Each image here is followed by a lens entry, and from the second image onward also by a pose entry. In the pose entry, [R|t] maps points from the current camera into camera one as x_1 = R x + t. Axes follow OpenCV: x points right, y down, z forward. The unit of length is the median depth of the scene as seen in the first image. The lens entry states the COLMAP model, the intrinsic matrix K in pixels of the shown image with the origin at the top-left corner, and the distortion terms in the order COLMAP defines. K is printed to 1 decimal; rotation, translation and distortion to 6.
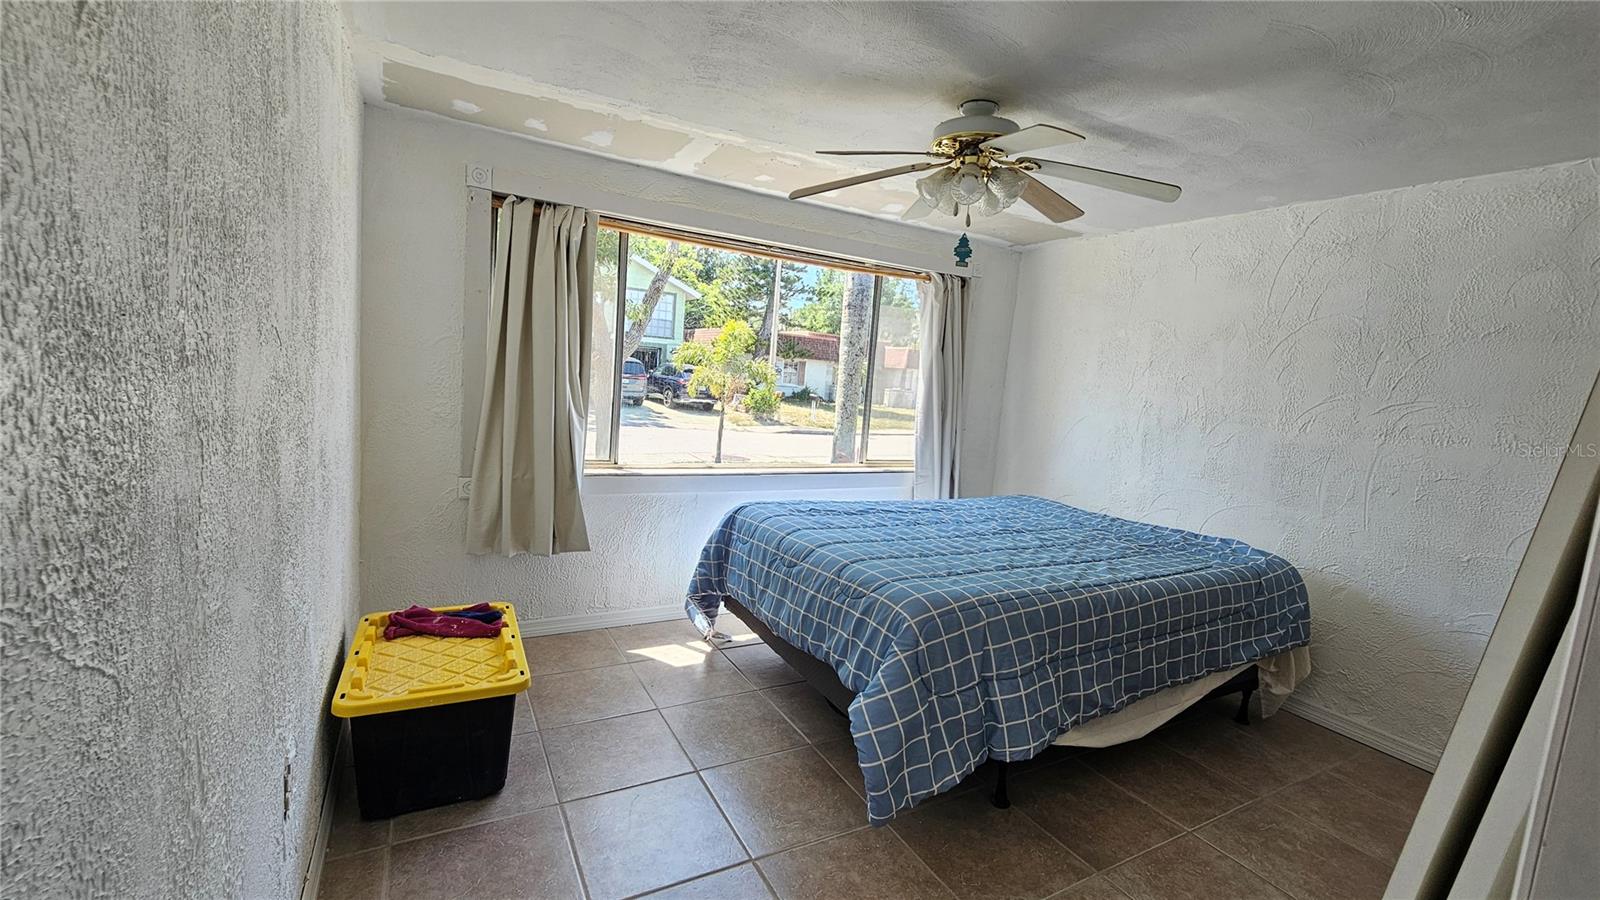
lens RADIAL K [[656.0, 0, 789.6], [0, 656.0, 449.1], [0, 0, 1]] dist [-0.000173, 0.000519]
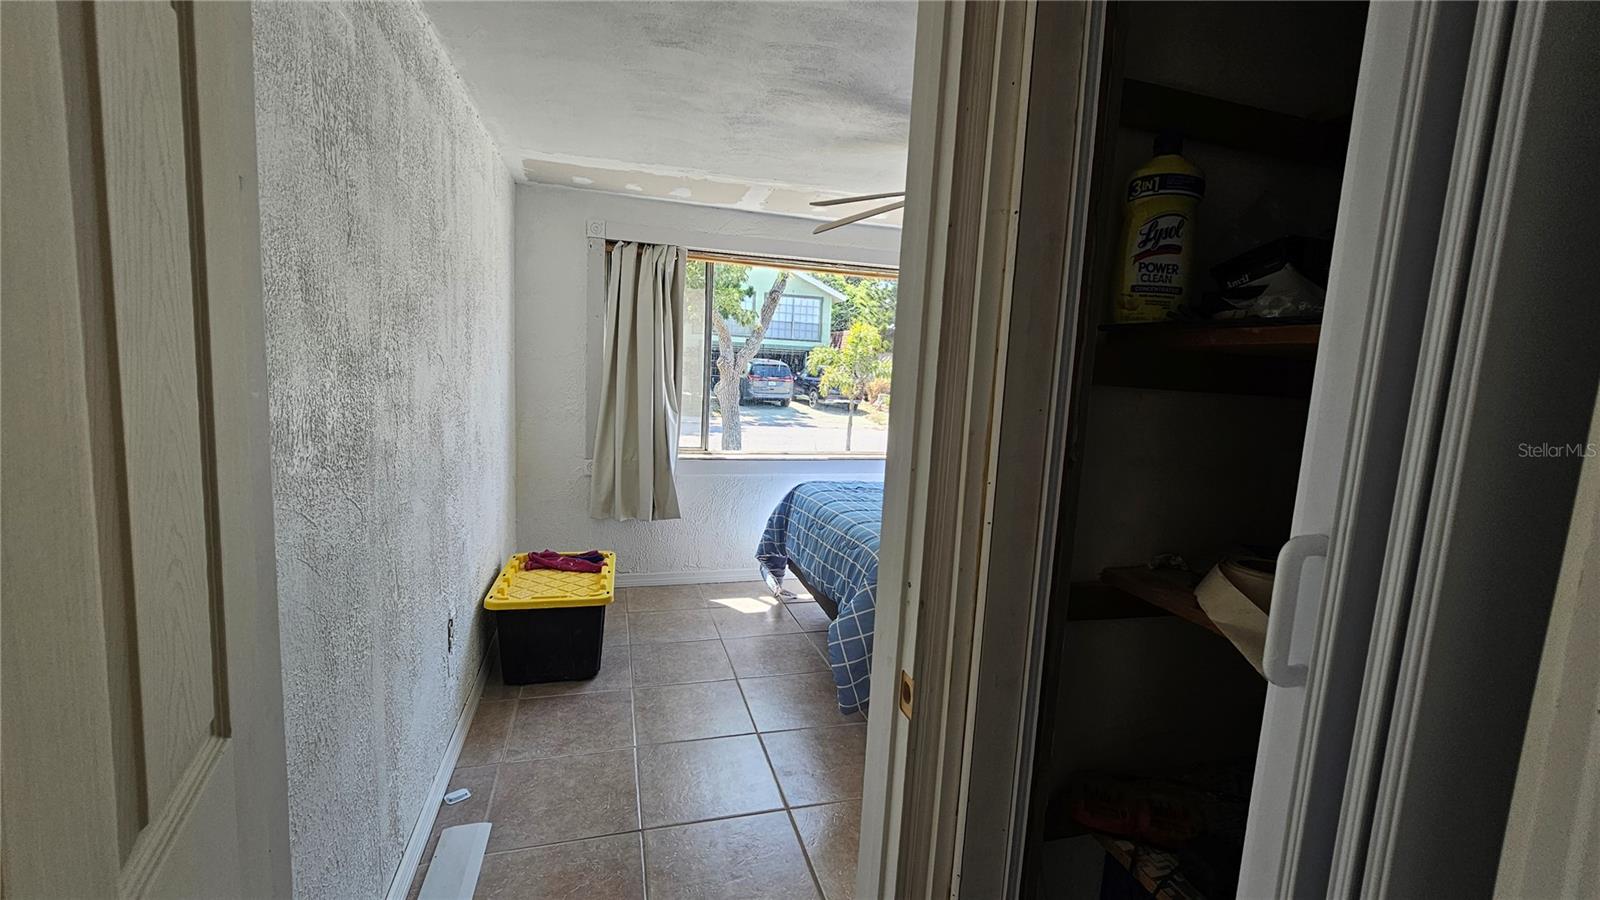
lens RADIAL K [[656.0, 0, 804.2], [0, 656.0, 452.1], [0, 0, 1]] dist [-0.000173, 0.000519]
pose [[0.978184, 0.000108, -0.207741, 0.204075], [0.000631, 0.999994, 0.003496, 0.026040], [0.207740, -0.003550, 0.978178, -0.194872]]
